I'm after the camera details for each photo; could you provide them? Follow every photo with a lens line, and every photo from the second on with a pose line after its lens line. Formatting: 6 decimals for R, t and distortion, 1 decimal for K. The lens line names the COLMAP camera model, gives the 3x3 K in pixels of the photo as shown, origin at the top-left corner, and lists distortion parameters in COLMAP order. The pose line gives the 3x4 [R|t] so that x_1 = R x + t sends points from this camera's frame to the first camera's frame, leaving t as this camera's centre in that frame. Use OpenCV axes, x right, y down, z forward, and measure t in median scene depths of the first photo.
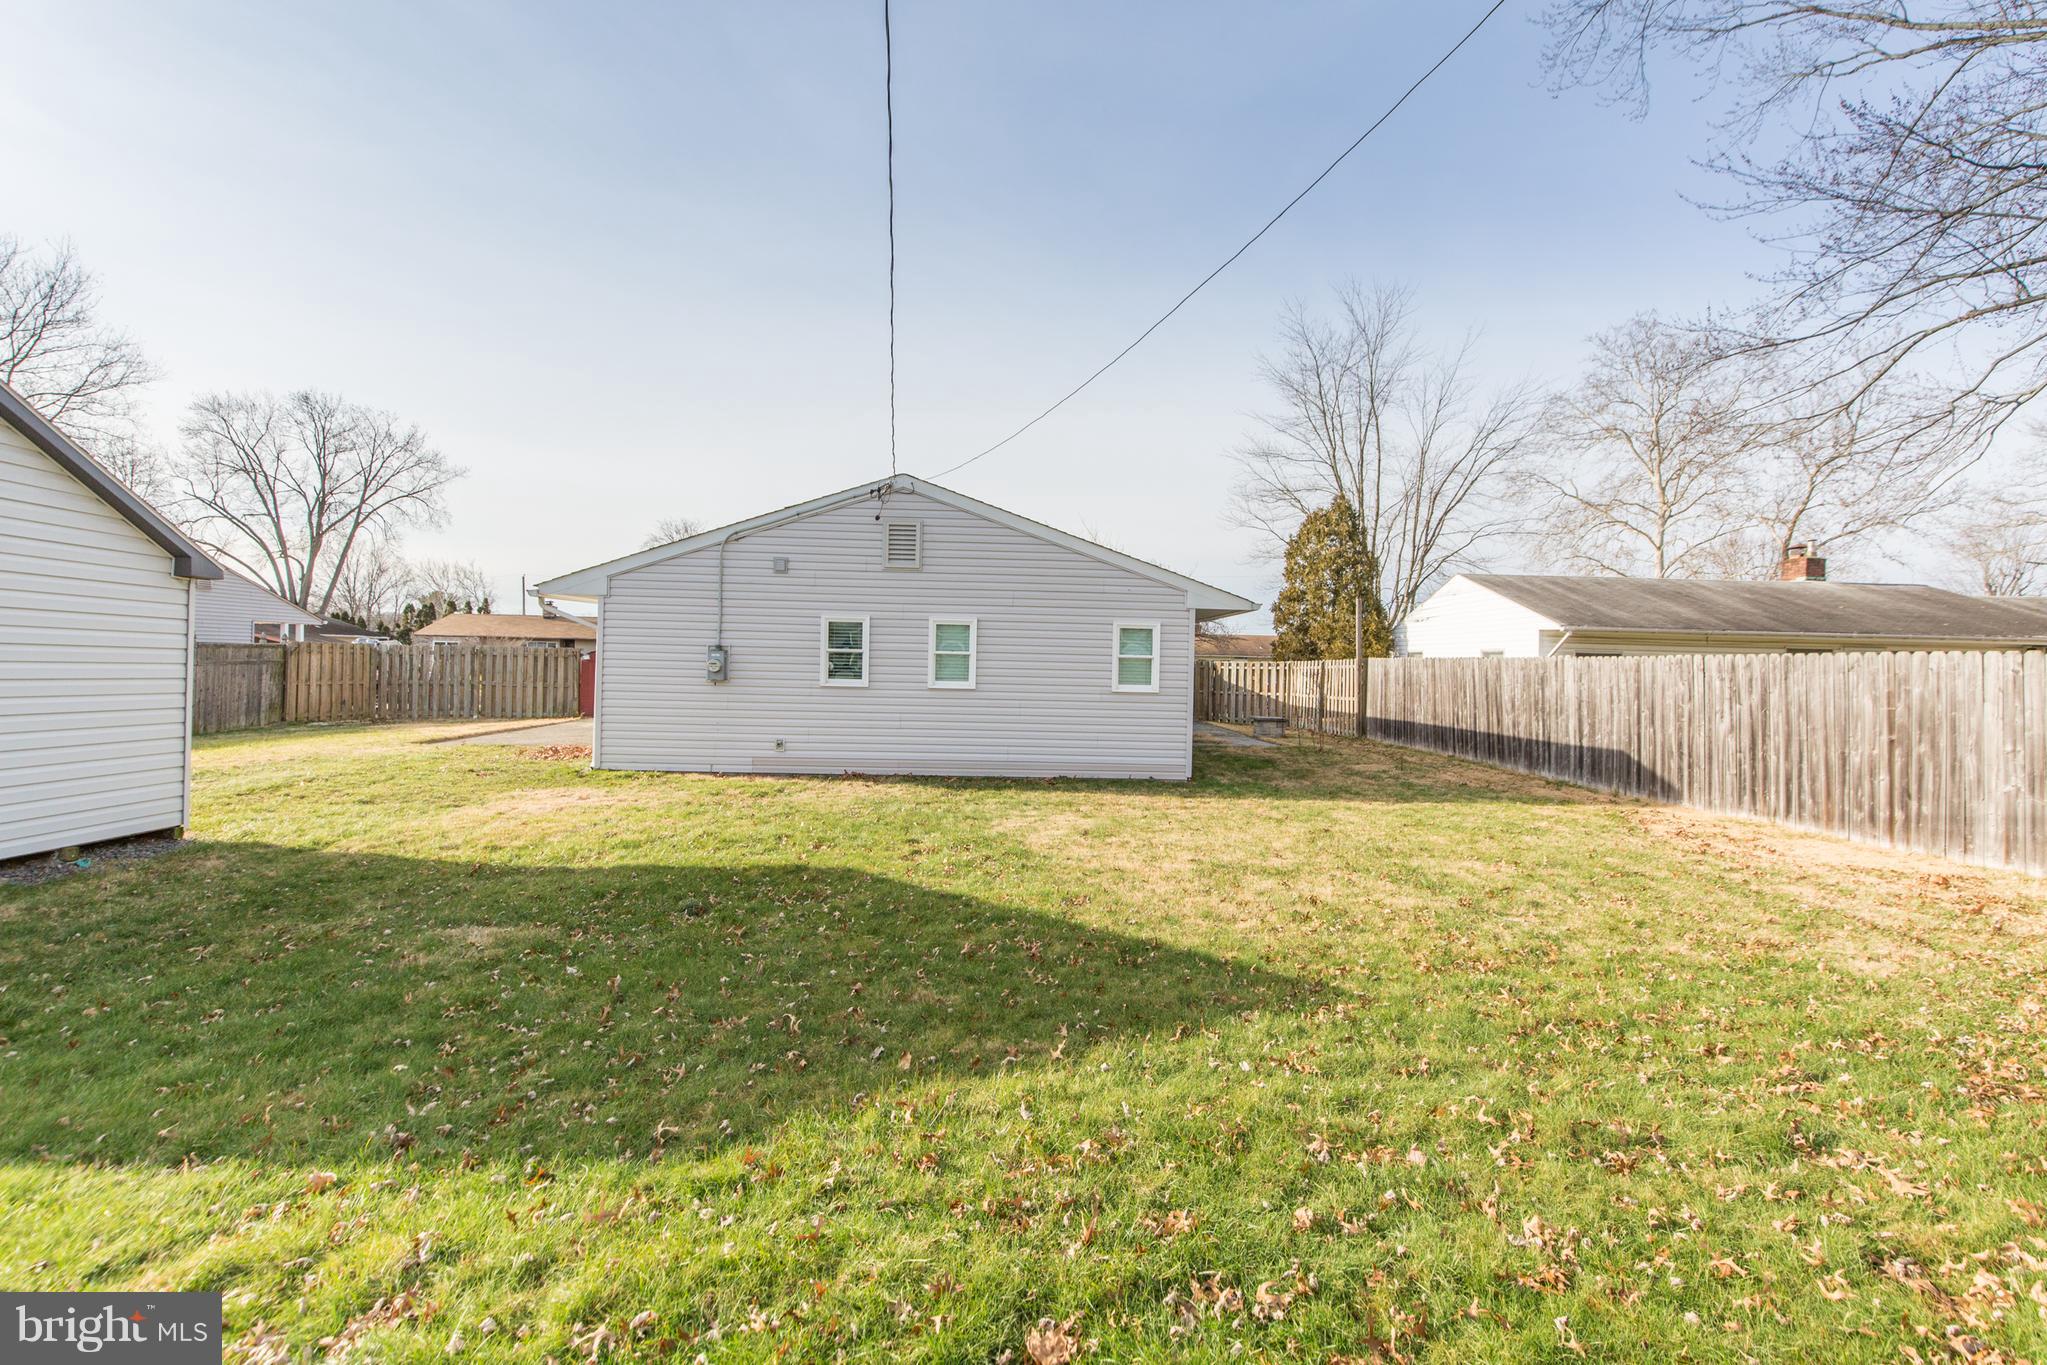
lens RADIAL K [[917.0, 0, 1033.4], [0, 917.0, 663.2], [0, 0, 1]] dist [-0.001617, -0.000398]
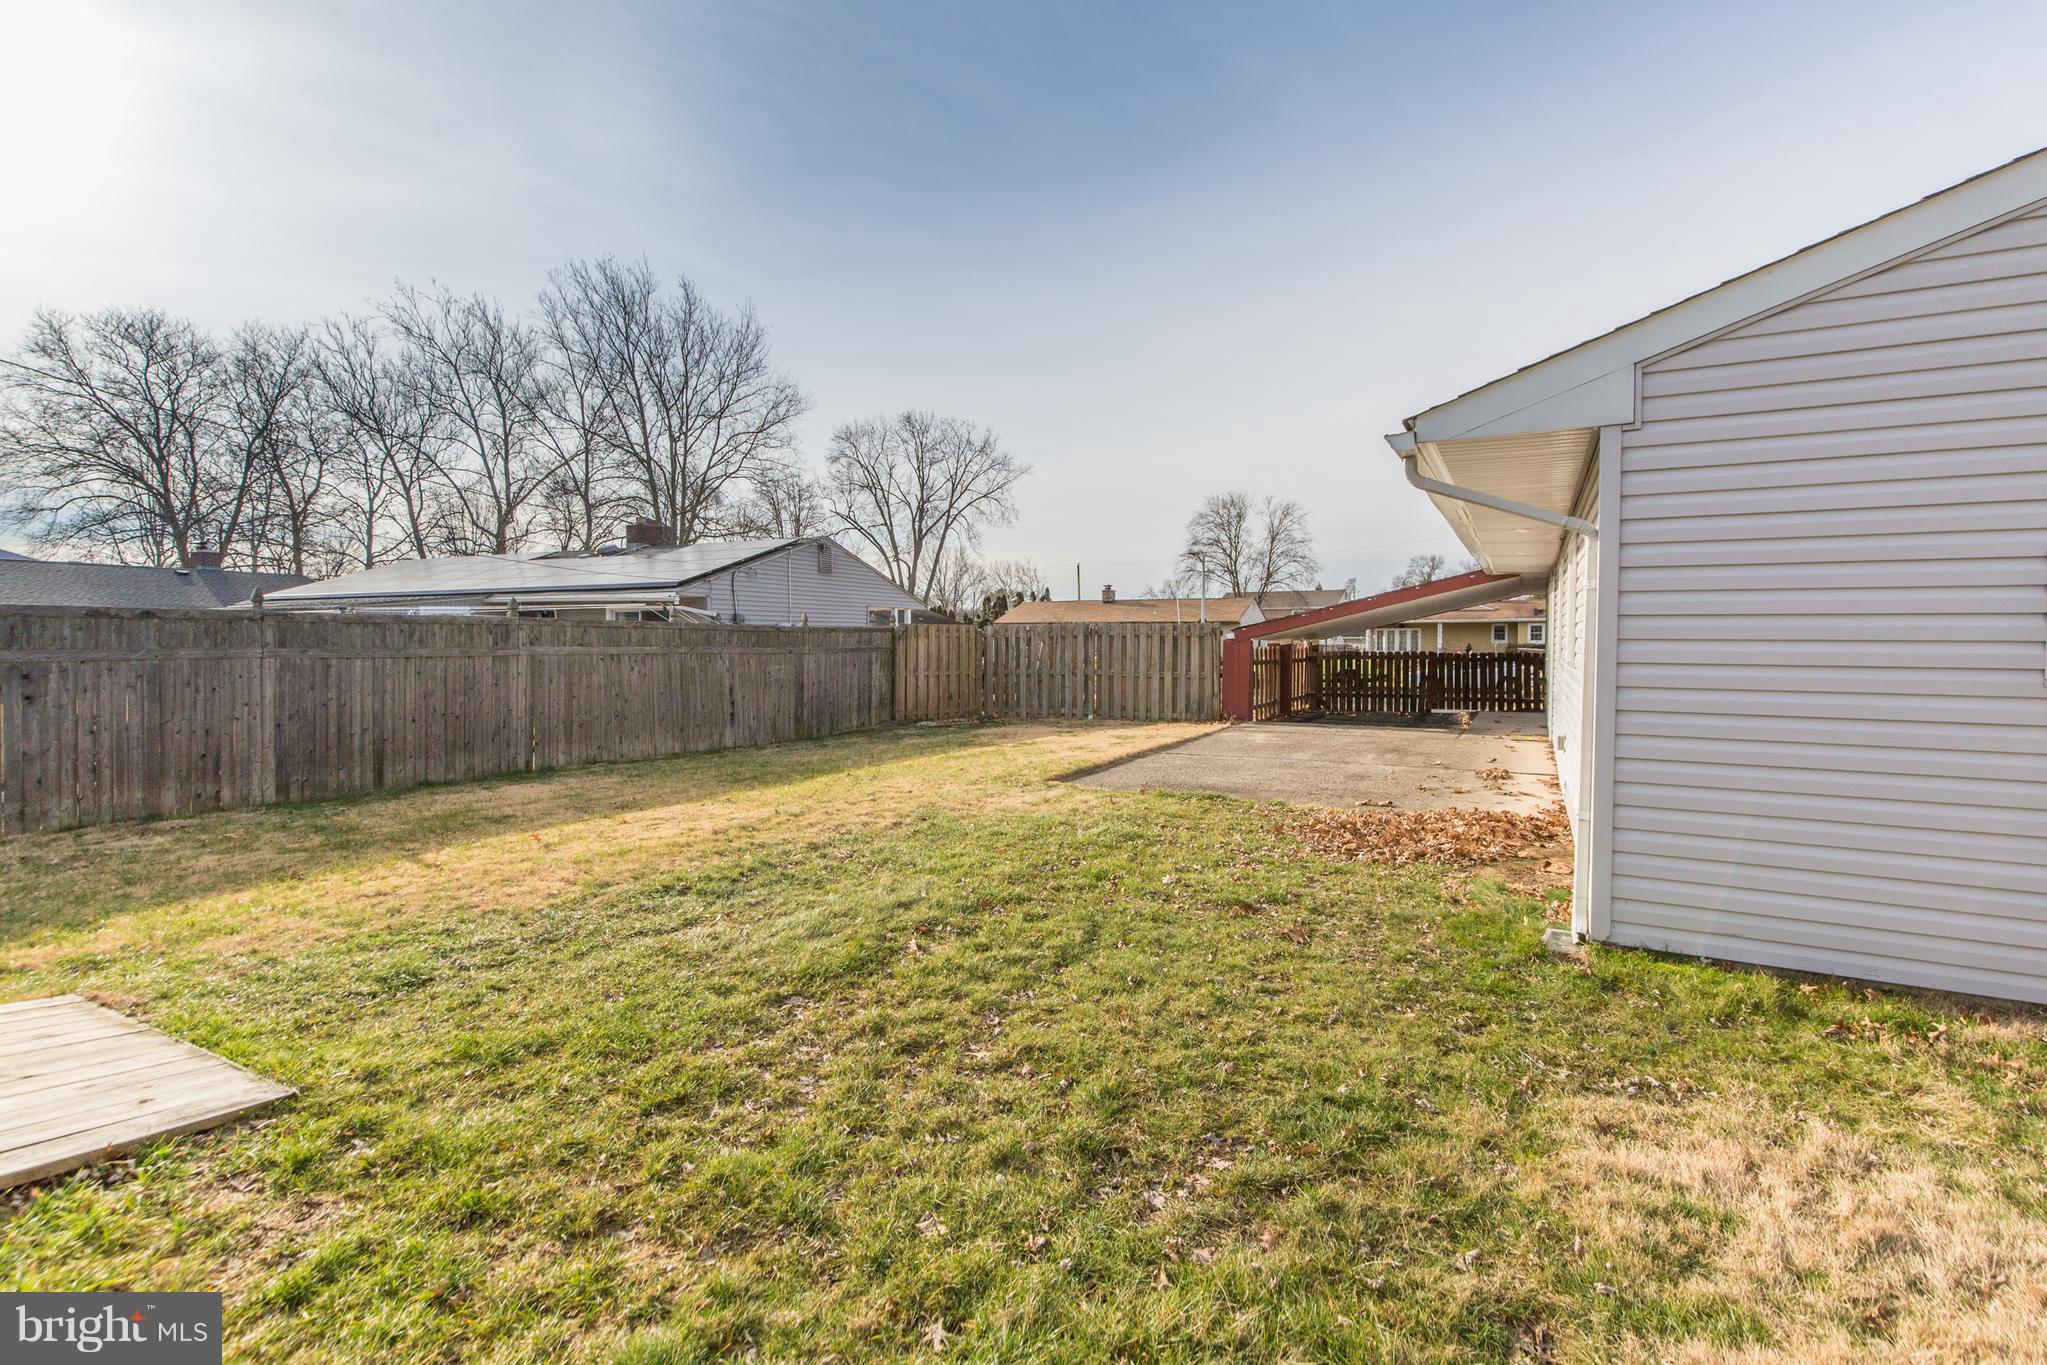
lens RADIAL K [[917.0, 0, 1033.4], [0, 917.0, 663.2], [0, 0, 1]] dist [-0.001617, -0.000398]
pose [[0.857207, -0.007585, -0.514916, -0.188201], [0.017207, 0.999755, 0.013920, 0.001719], [0.514684, -0.020792, 0.857128, 0.236344]]
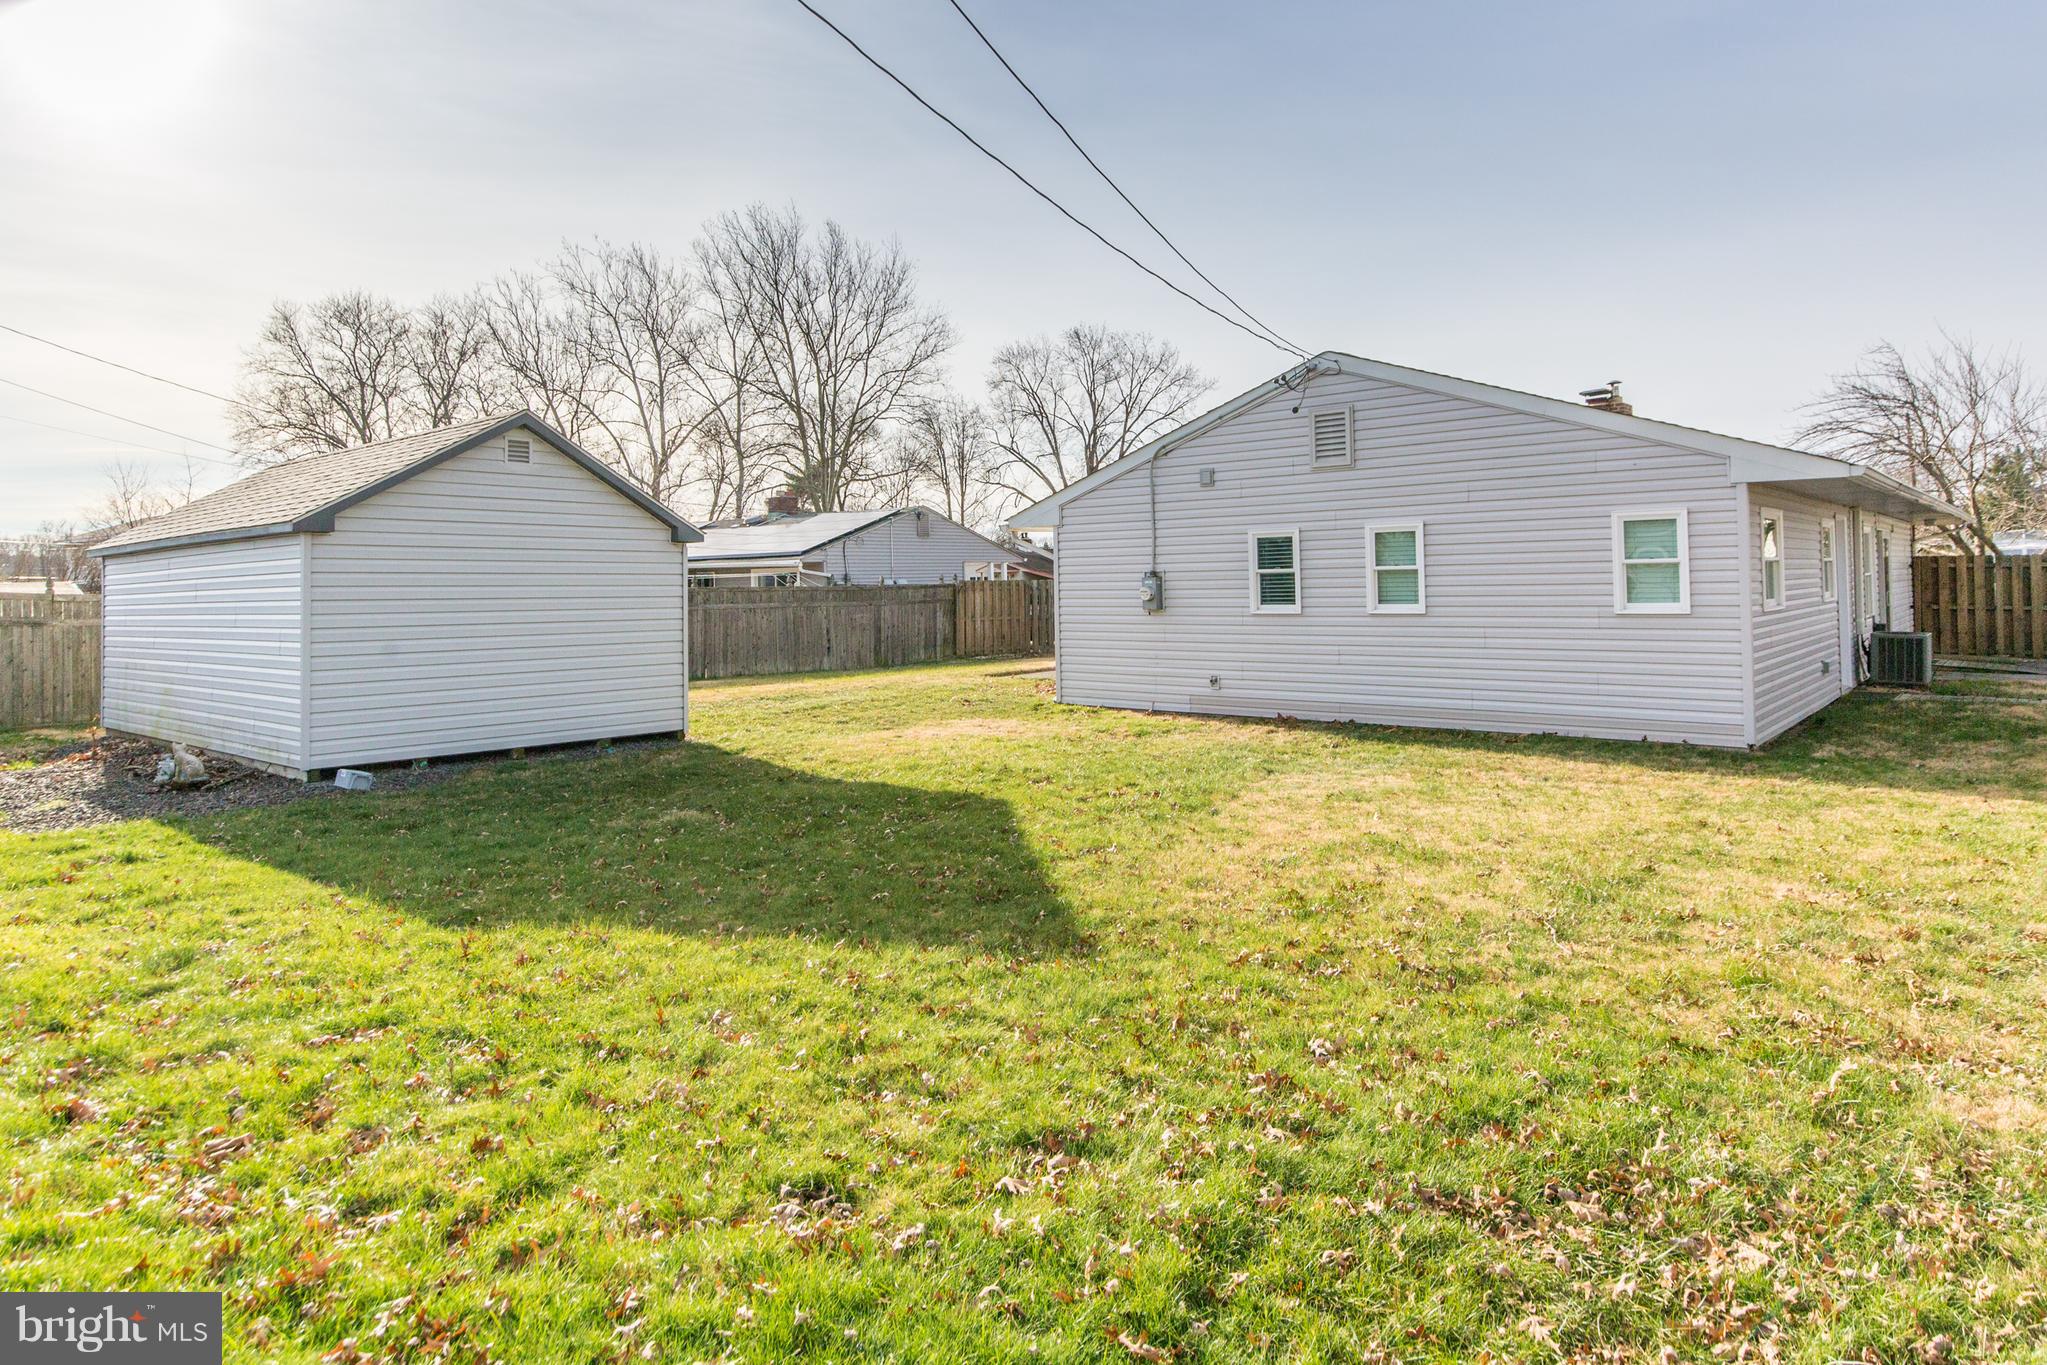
lens RADIAL K [[1208.3, 0, 1053.2], [0, 1208.3, 552.8], [0, 0, 1]] dist [-0.003096, 0.000179]
pose [[0.737056, -0.053195, -0.673735, 0.155438], [0.035922, 0.998572, -0.039544, 0.002414], [0.674876, 0.004945, 0.737914, 0.017035]]
